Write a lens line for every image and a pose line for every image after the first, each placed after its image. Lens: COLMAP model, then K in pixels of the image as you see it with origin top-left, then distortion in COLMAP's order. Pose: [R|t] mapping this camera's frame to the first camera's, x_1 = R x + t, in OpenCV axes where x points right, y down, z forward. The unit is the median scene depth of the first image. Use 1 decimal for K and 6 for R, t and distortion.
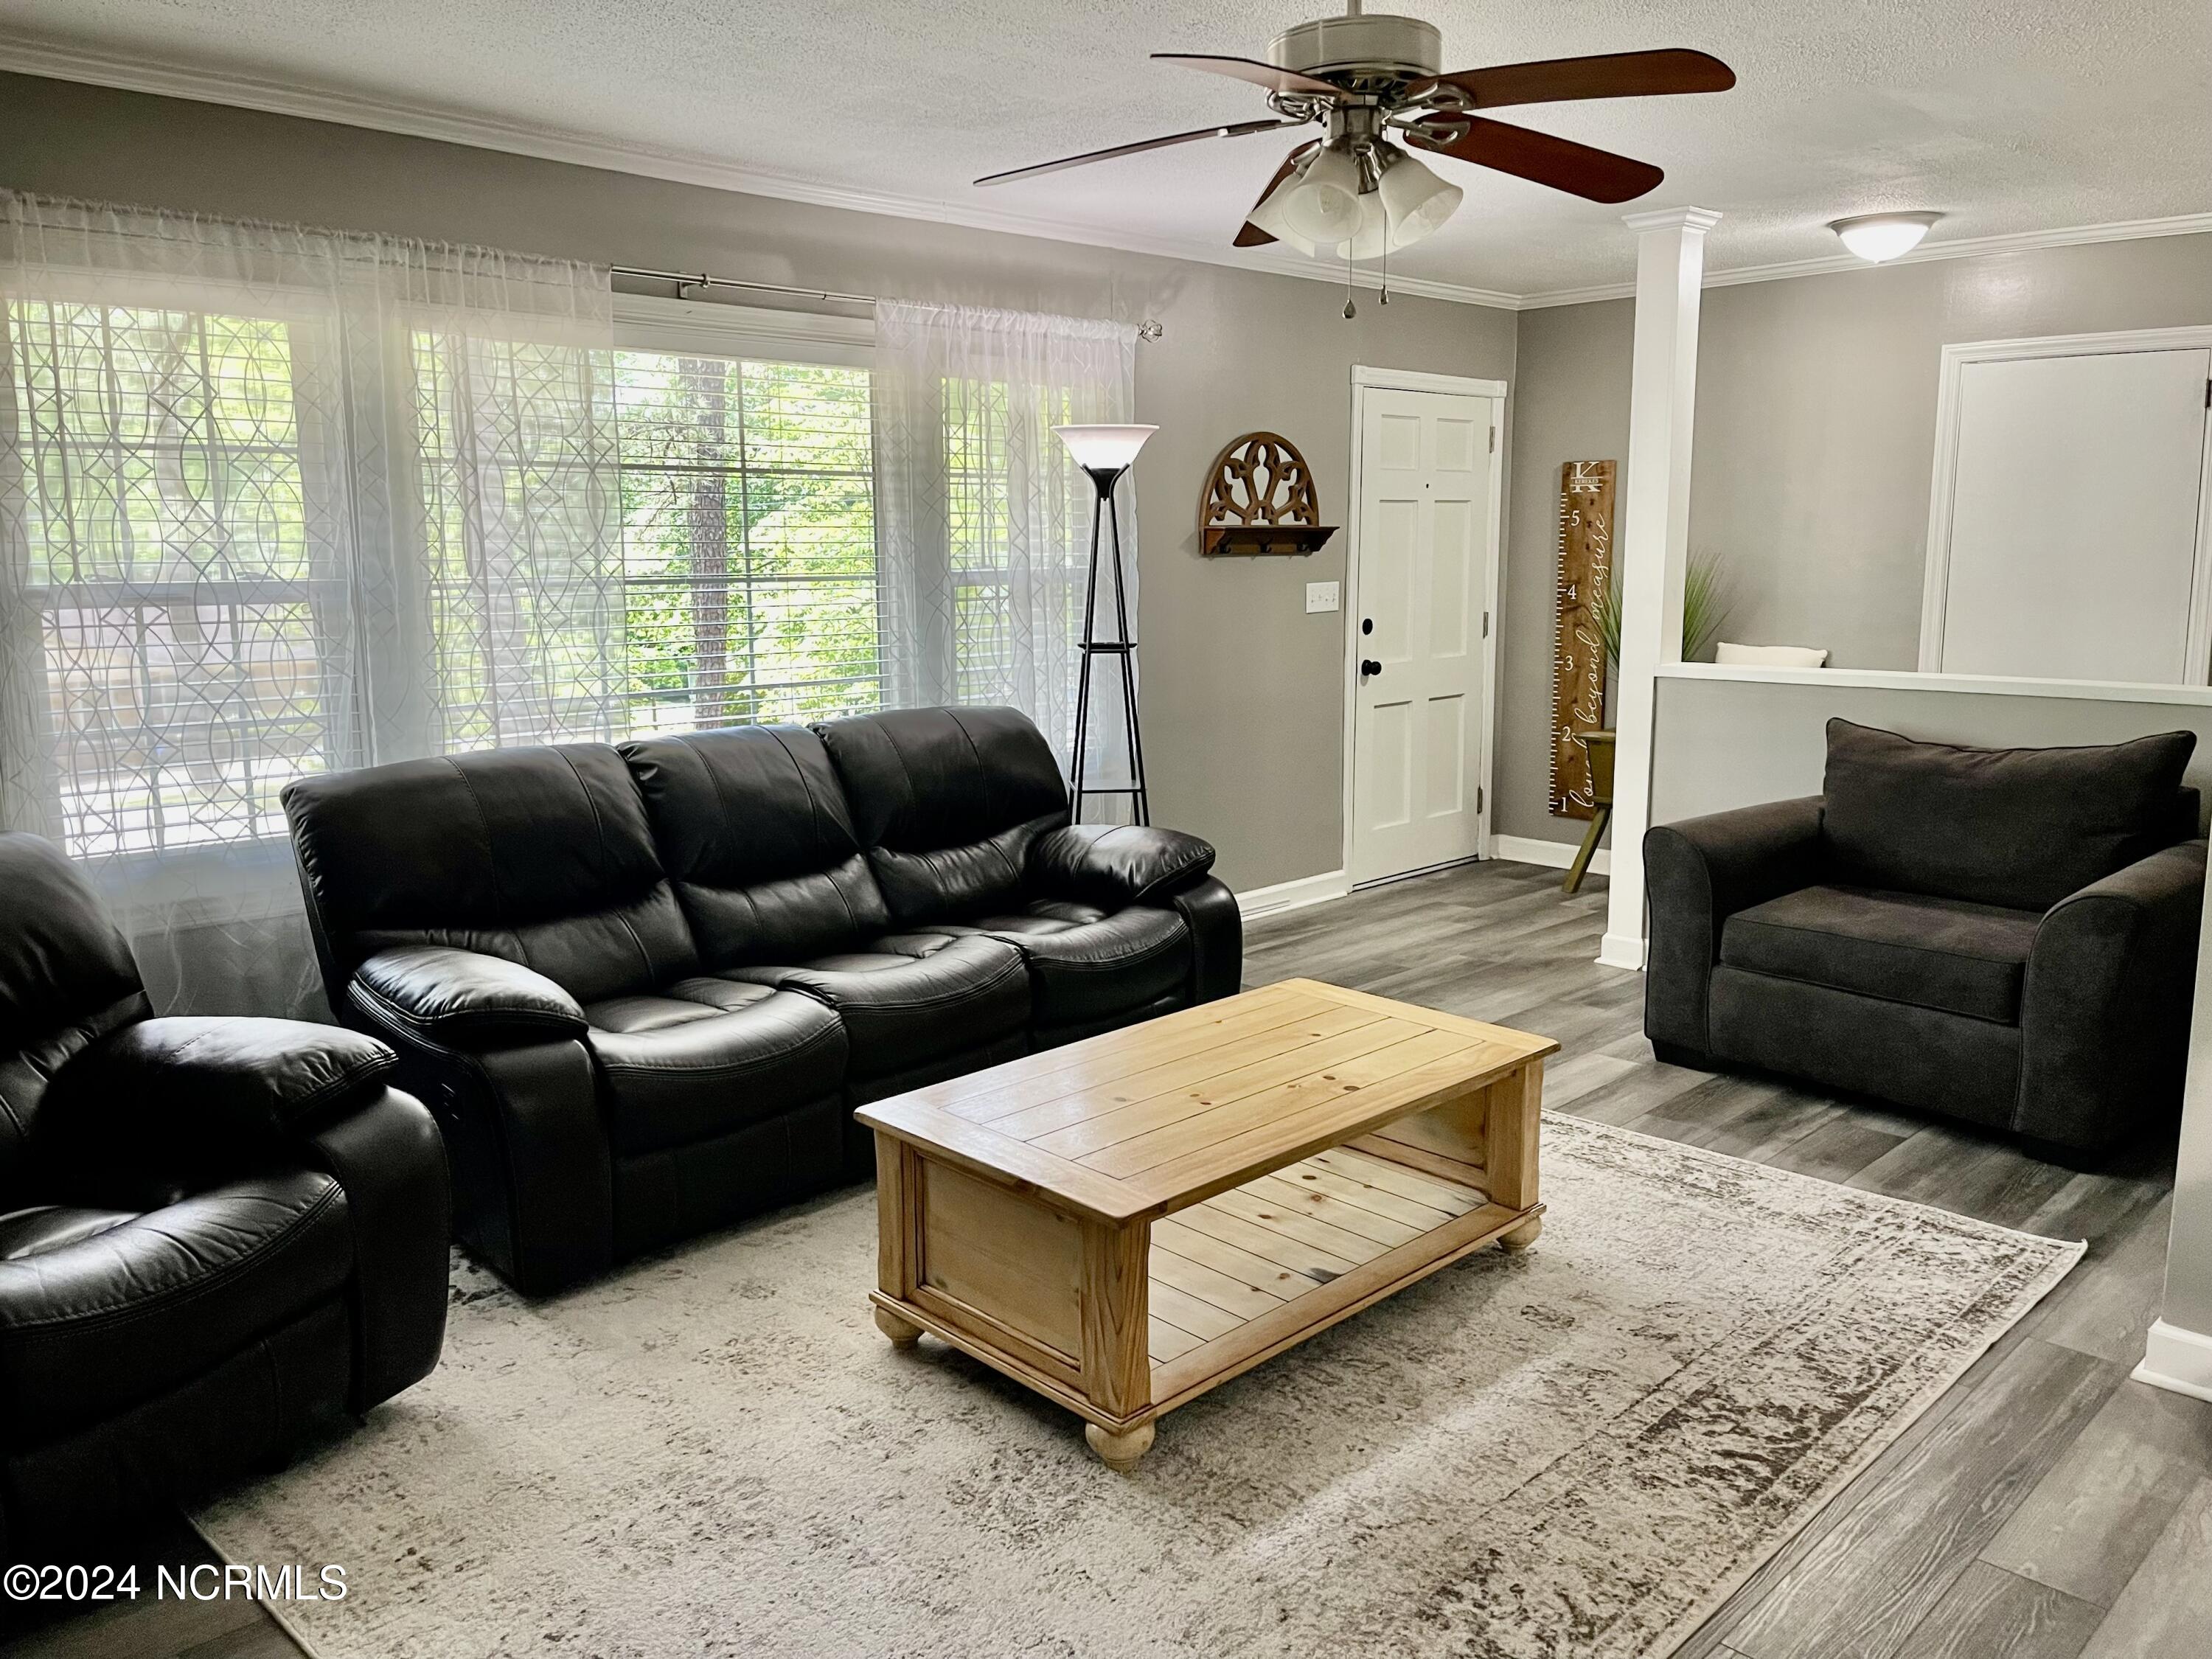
lens RADIAL K [[1670.7, 0, 1101.2], [0, 1670.7, 814.6], [0, 0, 1]] dist [0.073854, -0.090429]
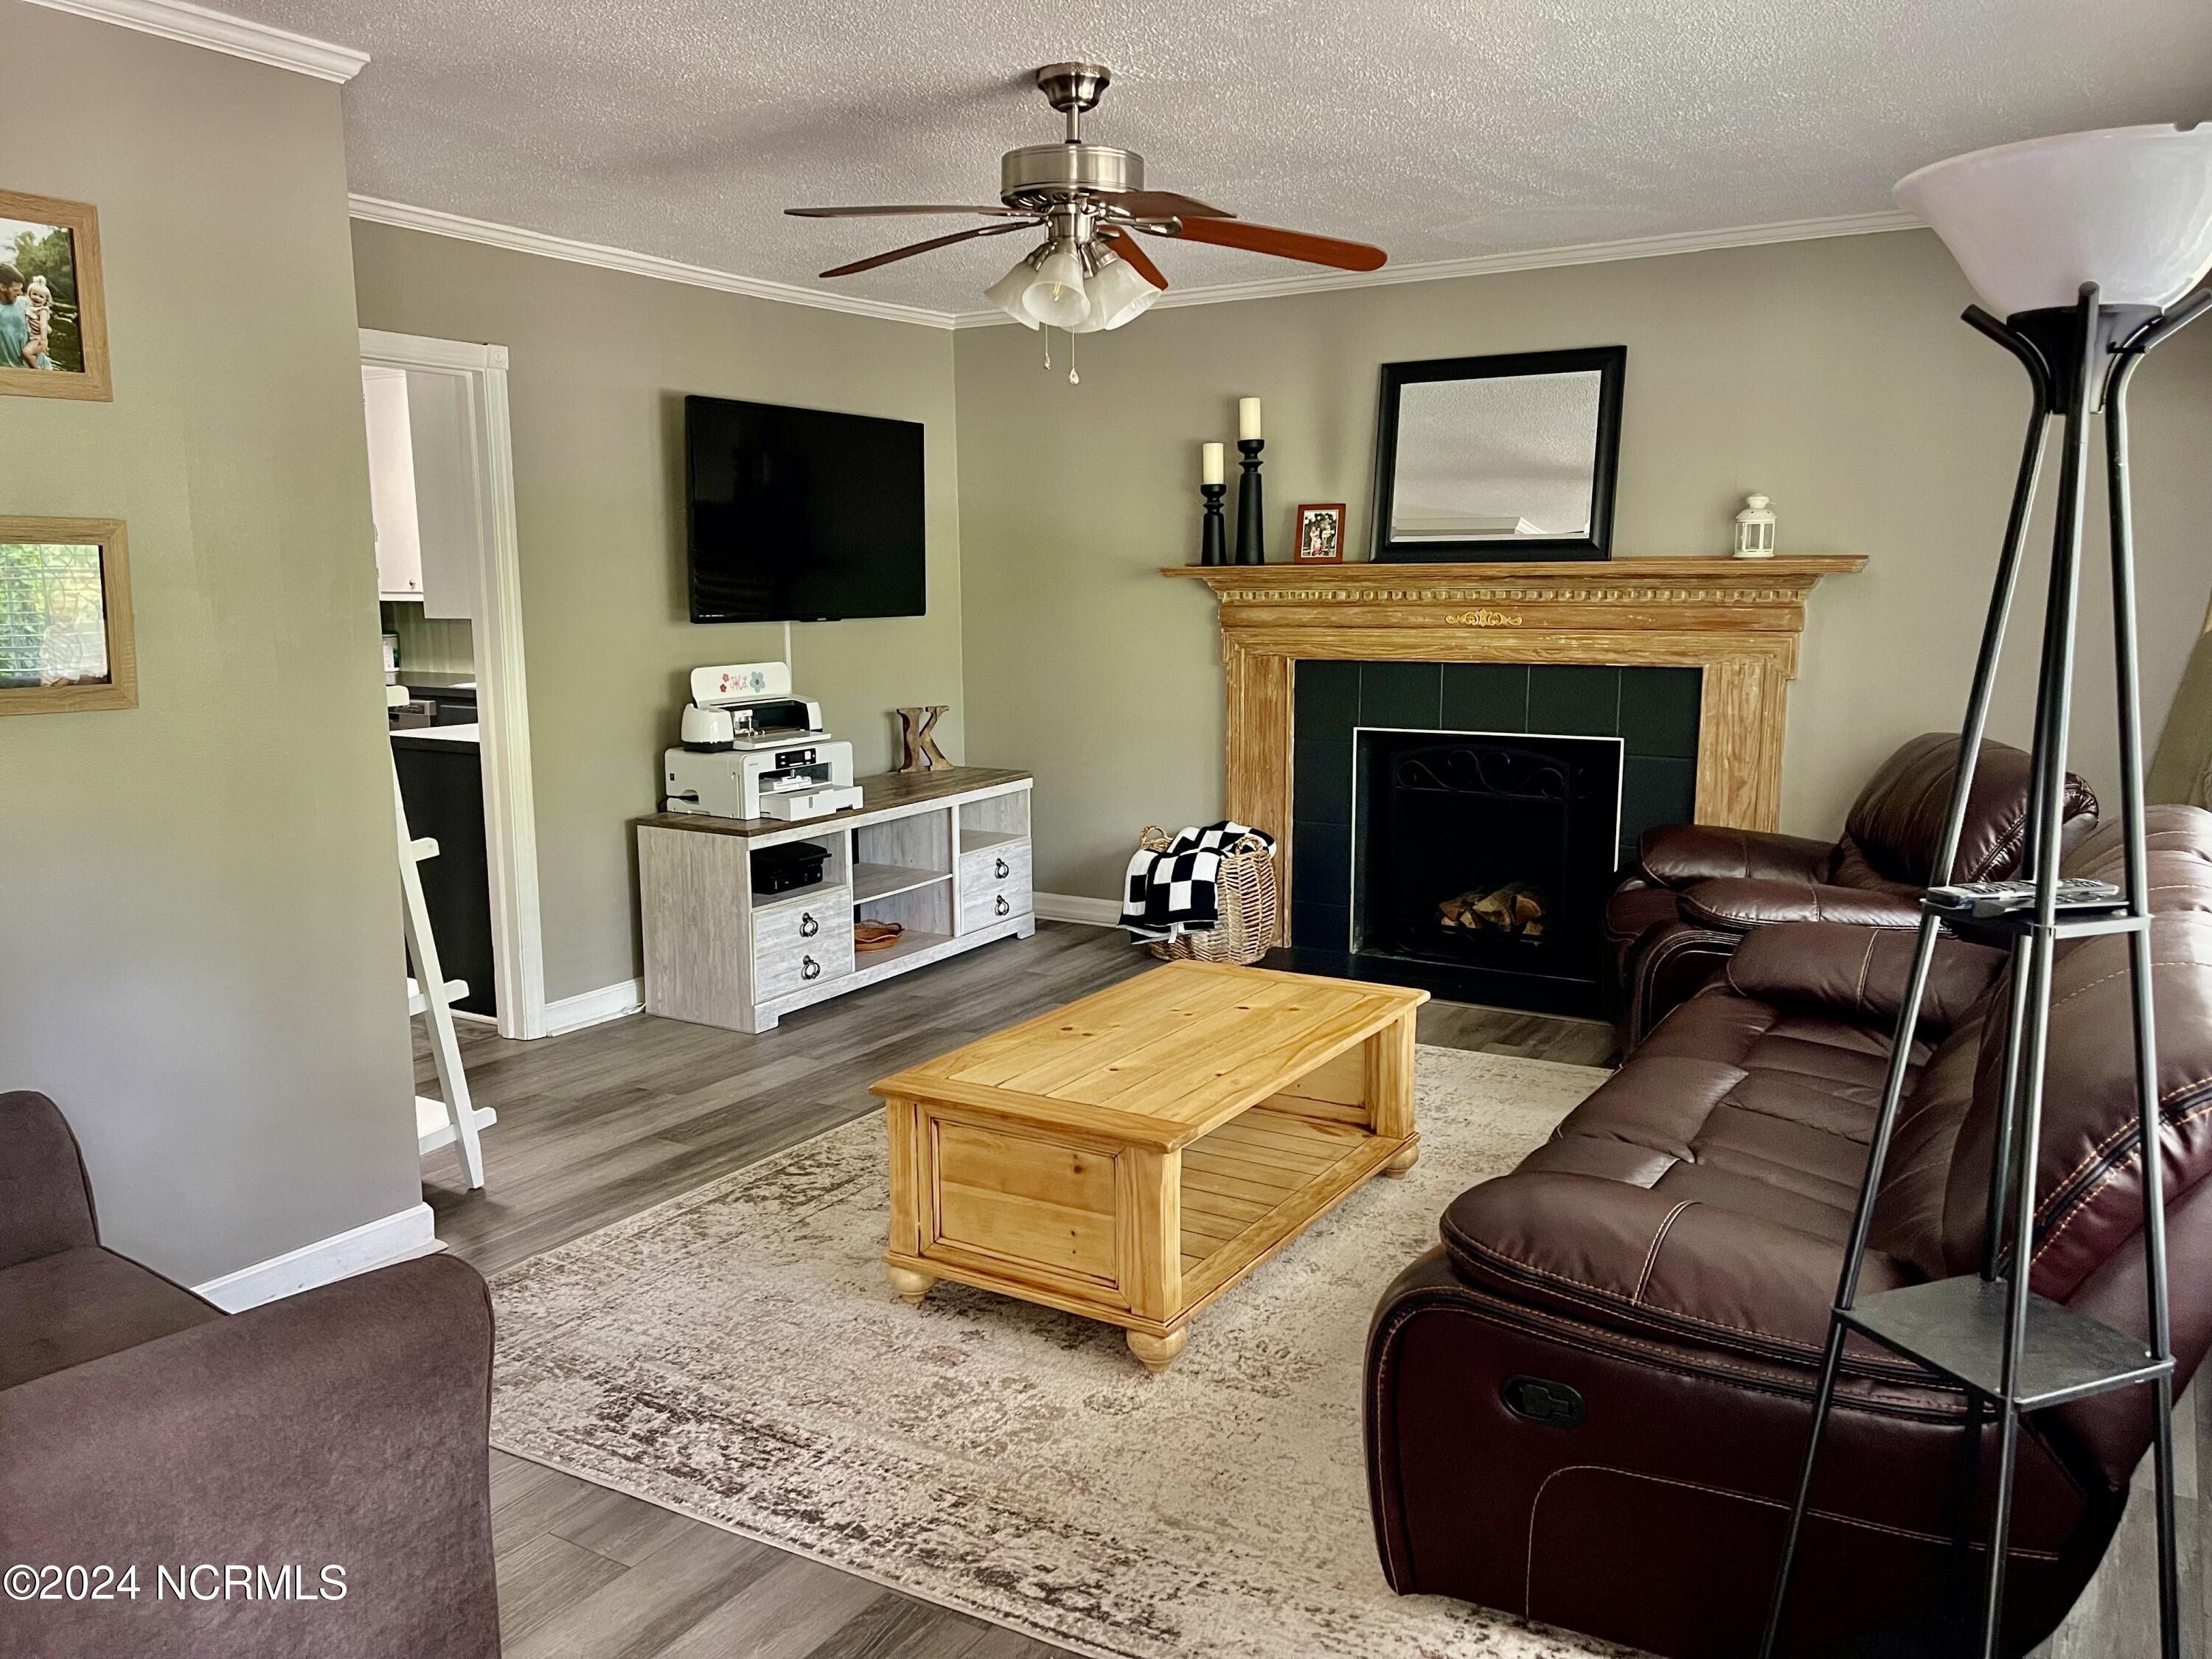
lens RADIAL K [[1670.7, 0, 1100.9], [0, 1670.7, 841.2], [0, 0, 1]] dist [0.073854, -0.090429]
pose [[-0.969701, 0.053083, -0.238457, 0.355326], [-0.025979, 0.948165, 0.316716, -0.298776], [0.242909, 0.313315, -0.918057, 1.819964]]
